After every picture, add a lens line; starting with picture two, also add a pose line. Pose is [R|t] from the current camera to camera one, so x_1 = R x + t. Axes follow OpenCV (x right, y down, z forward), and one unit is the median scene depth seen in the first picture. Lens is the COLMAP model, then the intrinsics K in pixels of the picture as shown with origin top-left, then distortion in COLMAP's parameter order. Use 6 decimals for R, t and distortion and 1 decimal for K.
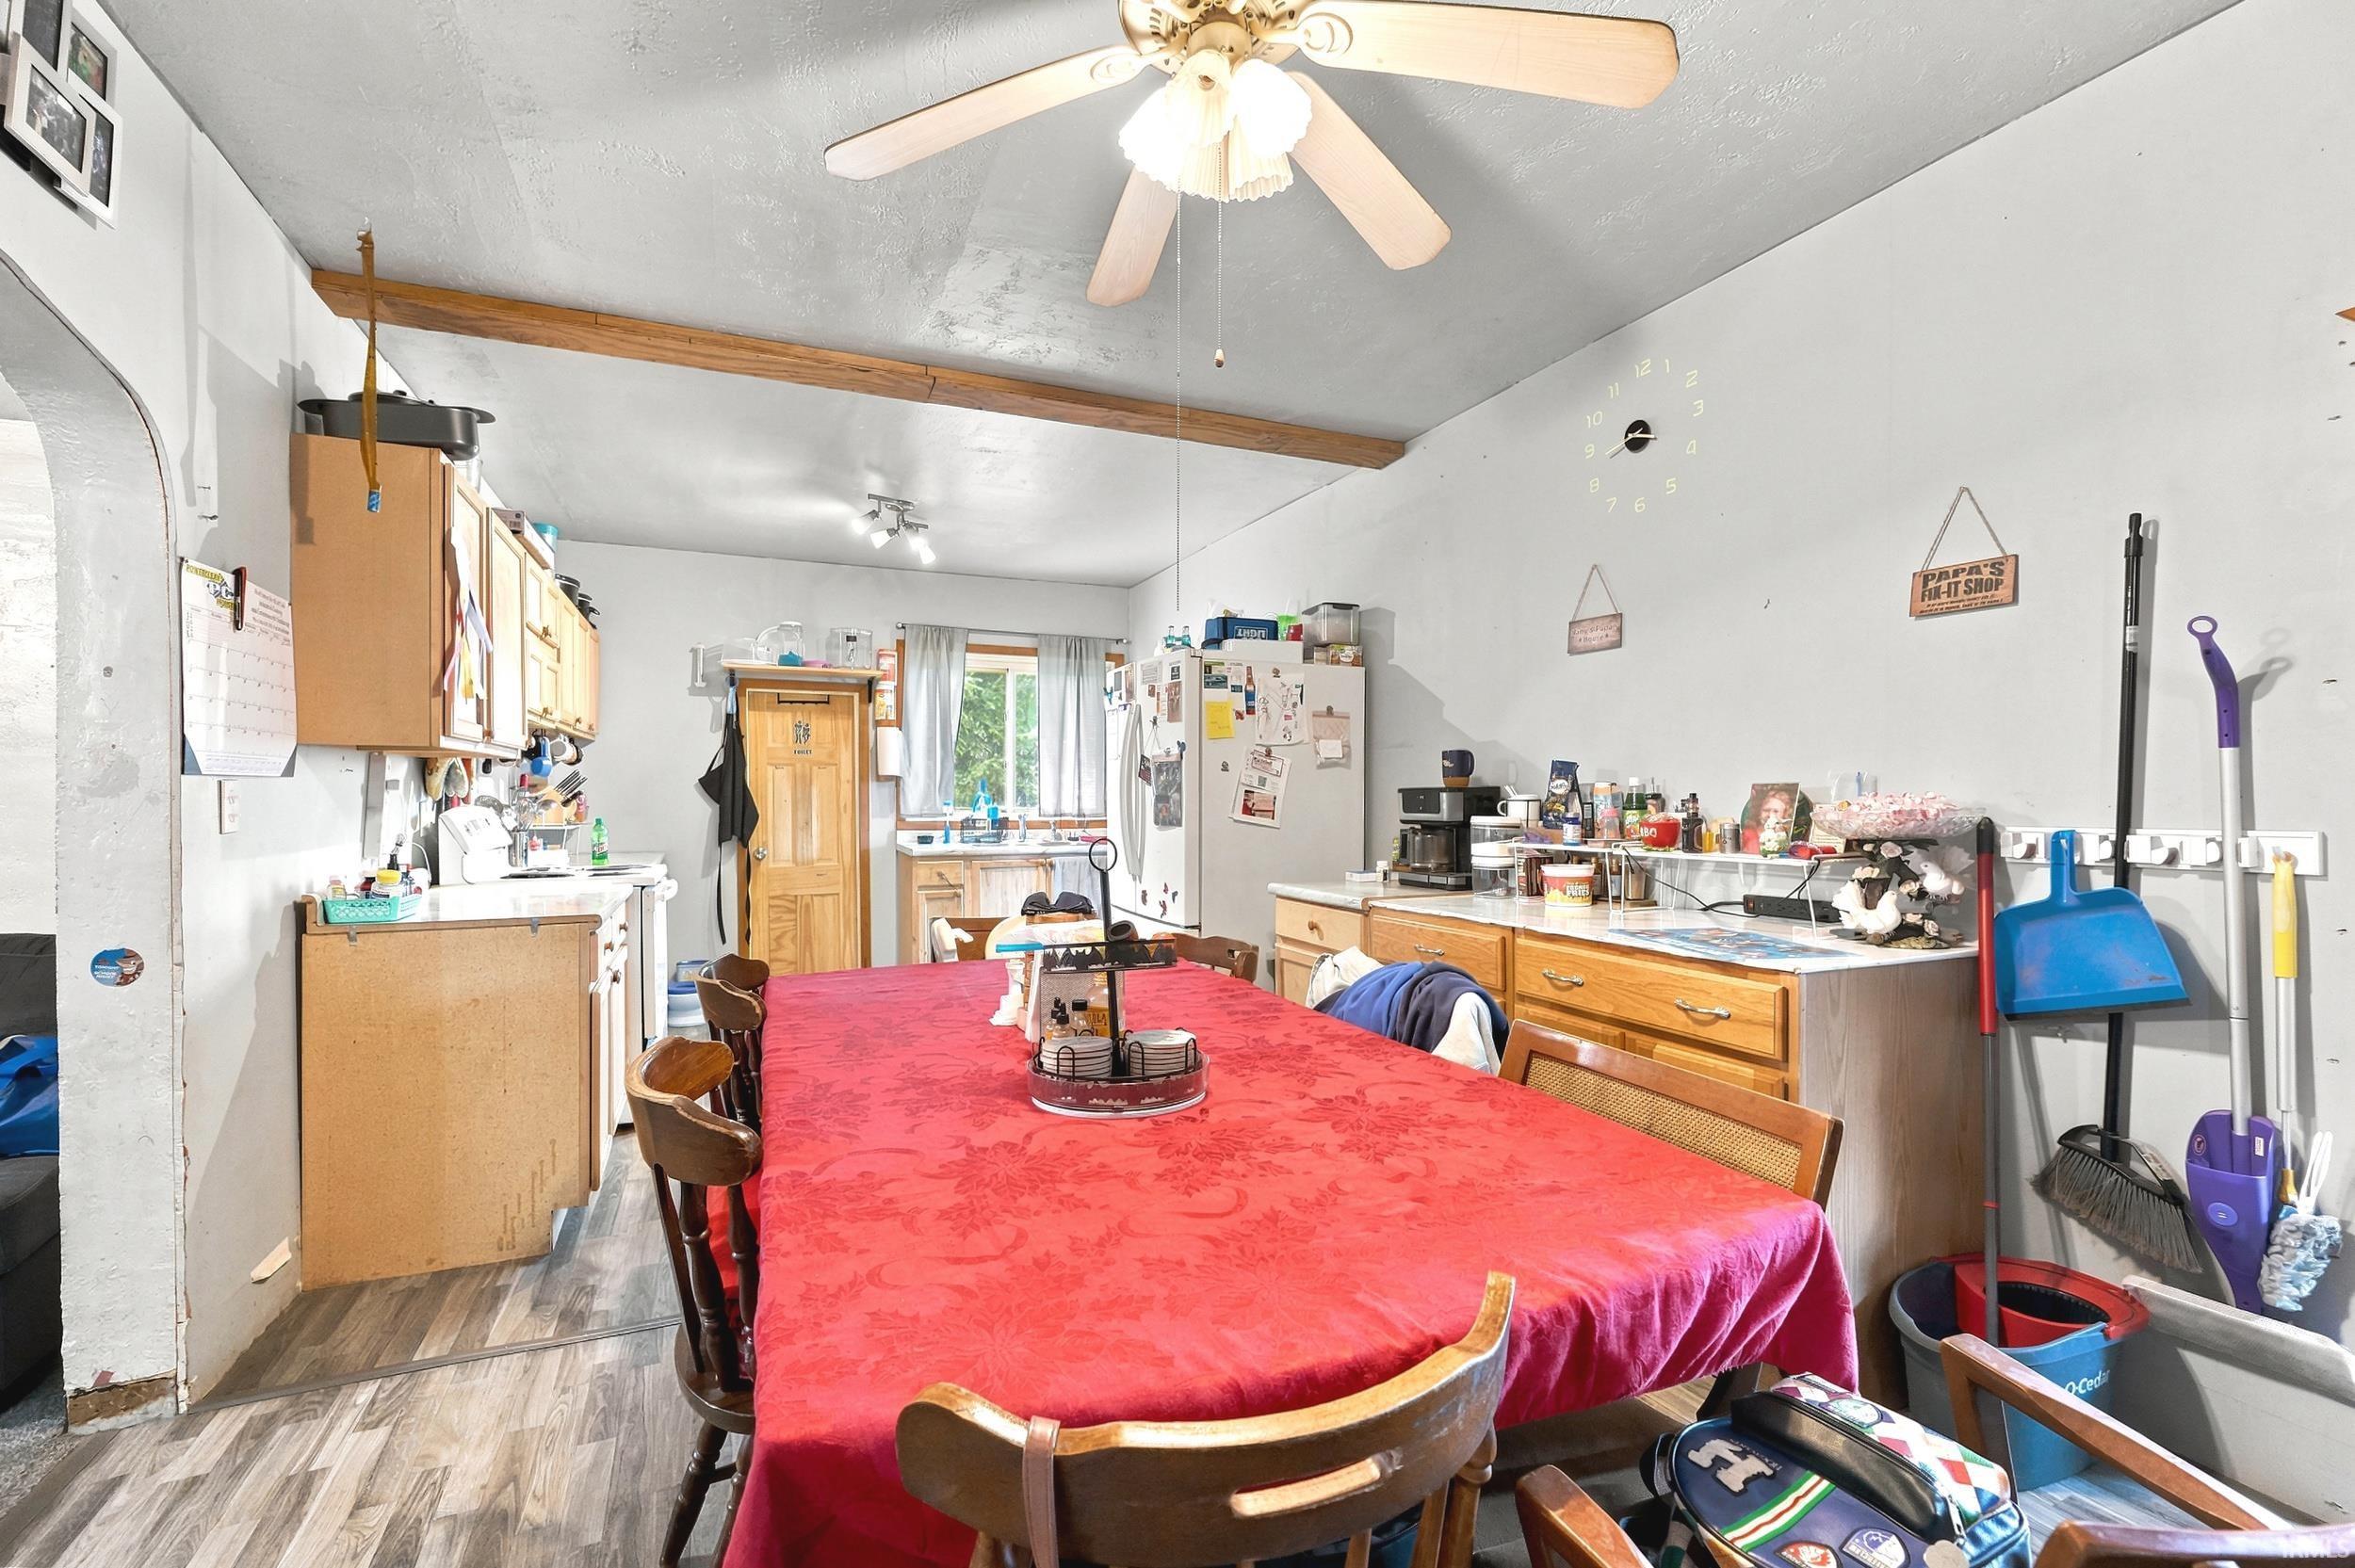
lens RADIAL K [[994.1, 0, 1168.3], [0, 994.1, 799.2], [0, 0, 1]] dist [-0.001867, 0.000438]
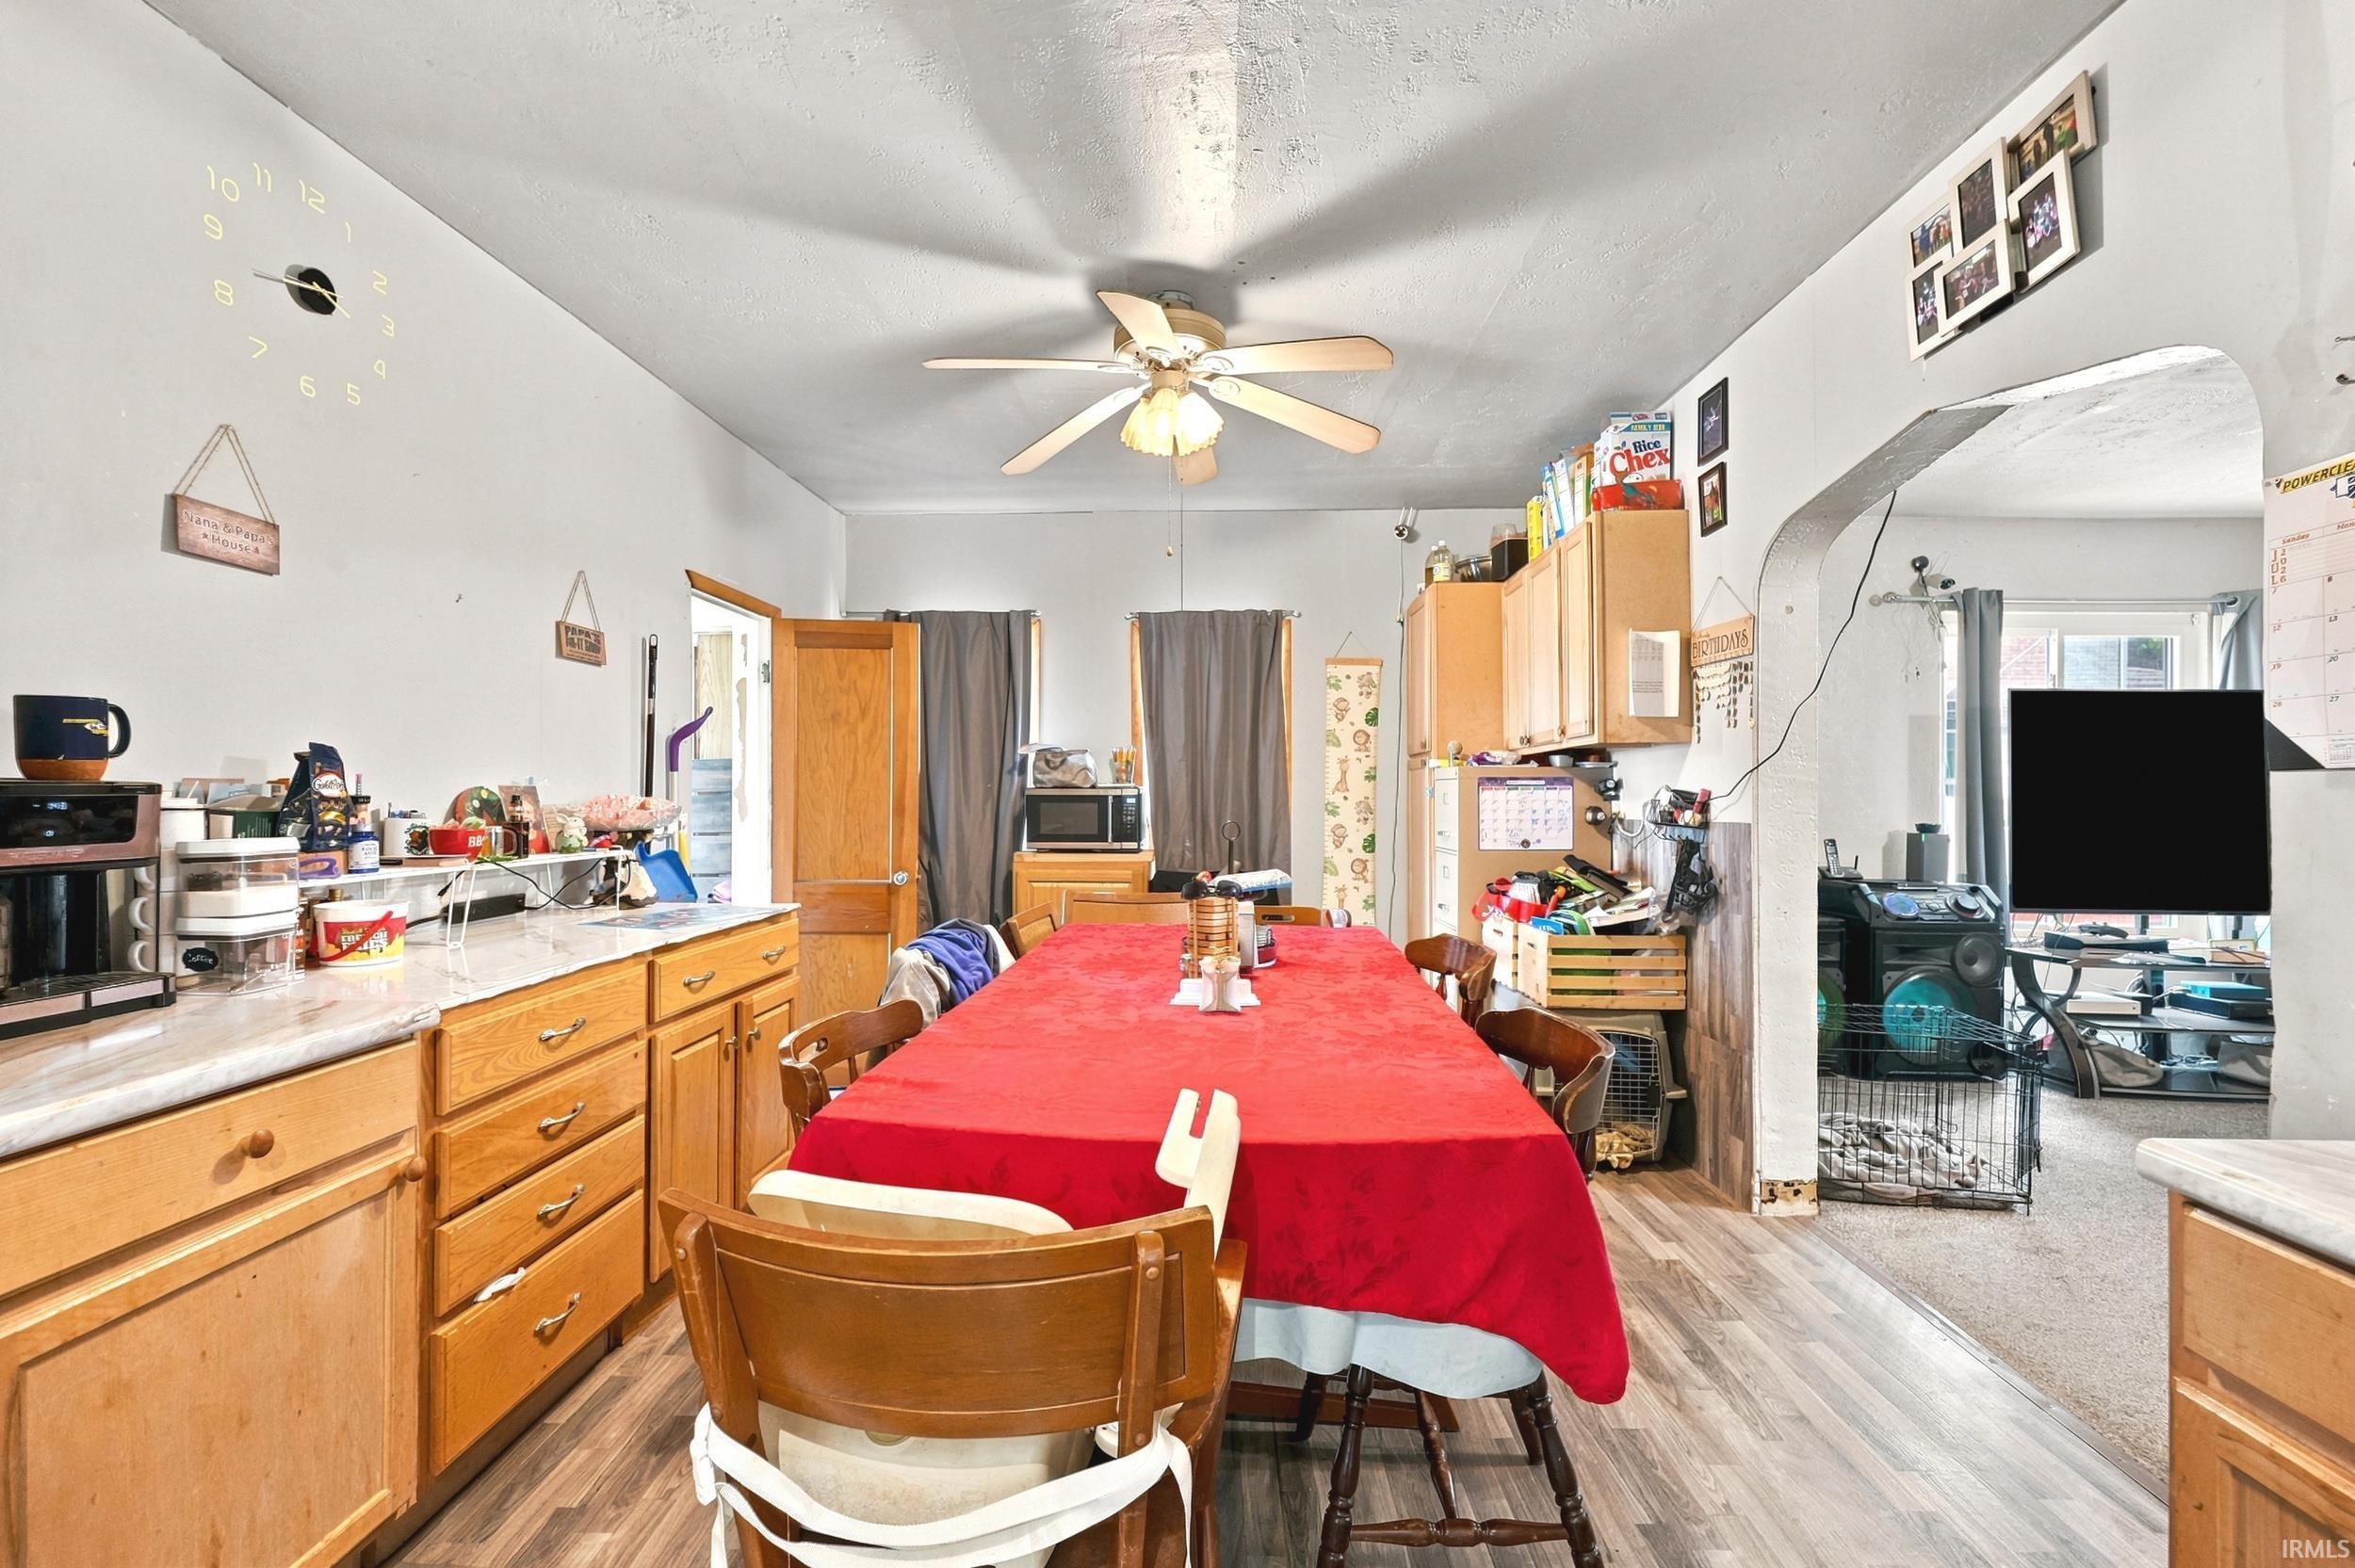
lens RADIAL K [[994.1, 0, 1177.6], [0, 994.1, 786.7], [0, 0, 1]] dist [-0.001867, 0.000438]
pose [[-0.900187, 0.001799, 0.435500, -0.193137], [0.001092, 0.999998, -0.001873, -0.004958], [-0.435502, -0.001211, -0.900187, 0.682258]]
